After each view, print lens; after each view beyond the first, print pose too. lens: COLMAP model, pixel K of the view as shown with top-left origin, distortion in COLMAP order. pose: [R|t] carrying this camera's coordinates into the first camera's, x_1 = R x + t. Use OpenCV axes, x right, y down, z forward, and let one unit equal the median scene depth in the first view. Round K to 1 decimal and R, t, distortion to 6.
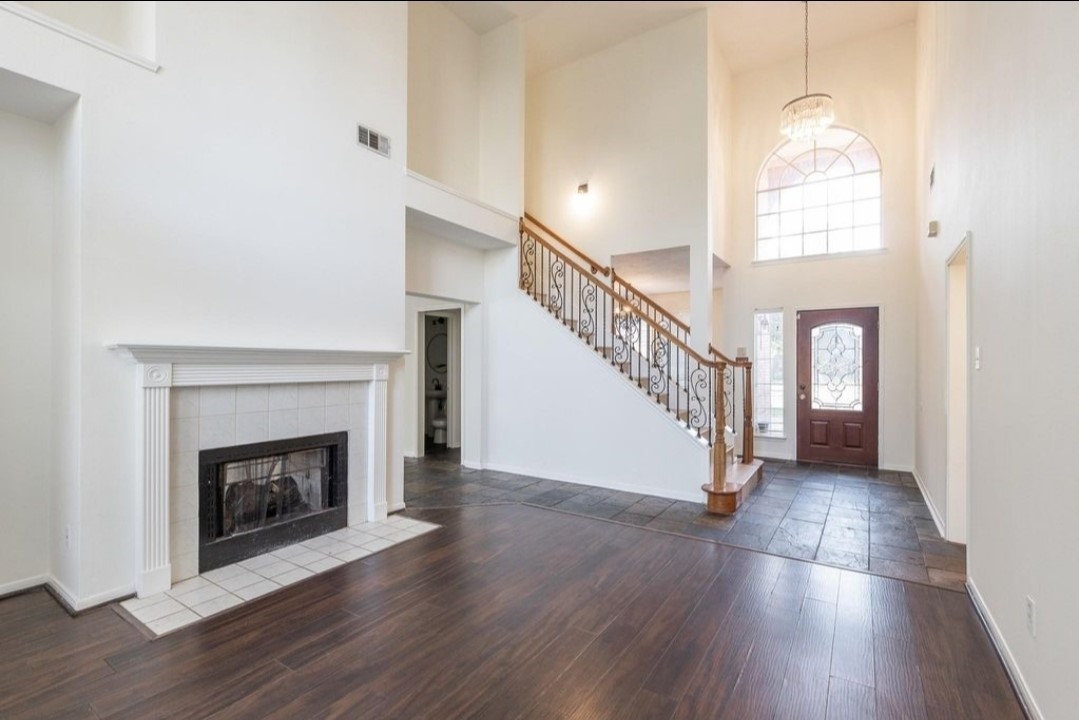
lens RADIAL K [[483.2, 0, 542.2], [0, 483.2, 363.2], [0, 0, 1]] dist [0.000192, 0.000031]
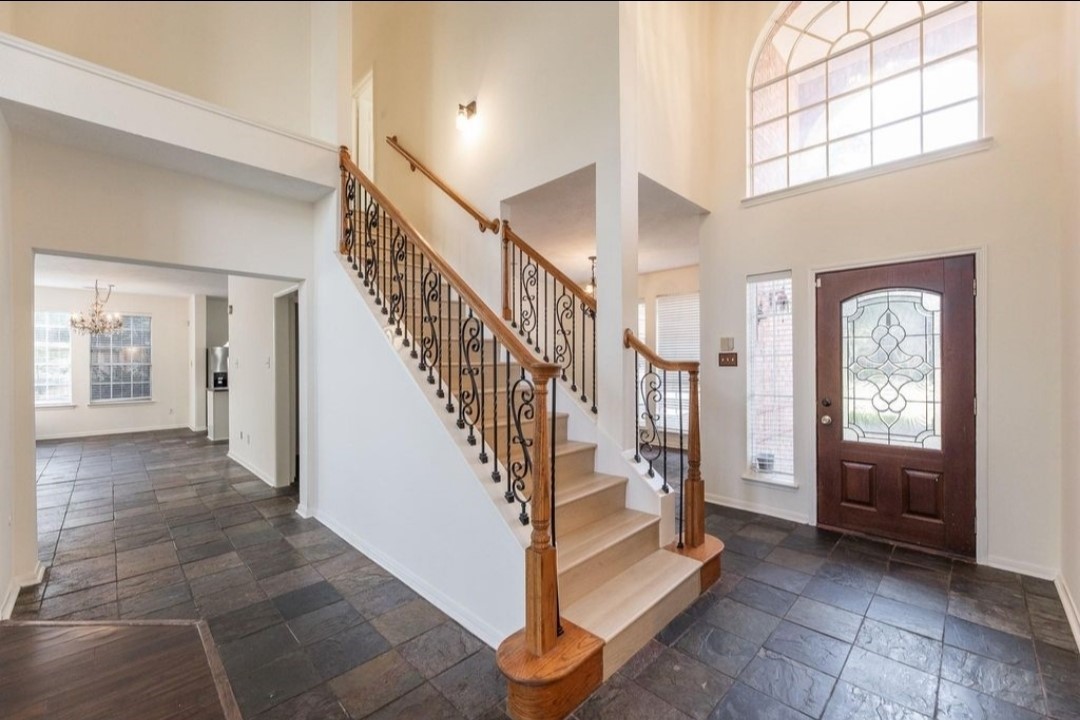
lens RADIAL K [[434.3, 0, 544.2], [0, 434.3, 361.9], [0, 0, 1]] dist [-0.002489, -0.000122]
pose [[0.980230, -0.007221, -0.197729, 0.317236], [0.008285, 0.999955, 0.004553, -0.005369], [0.197687, -0.006101, 0.980246, 0.429628]]
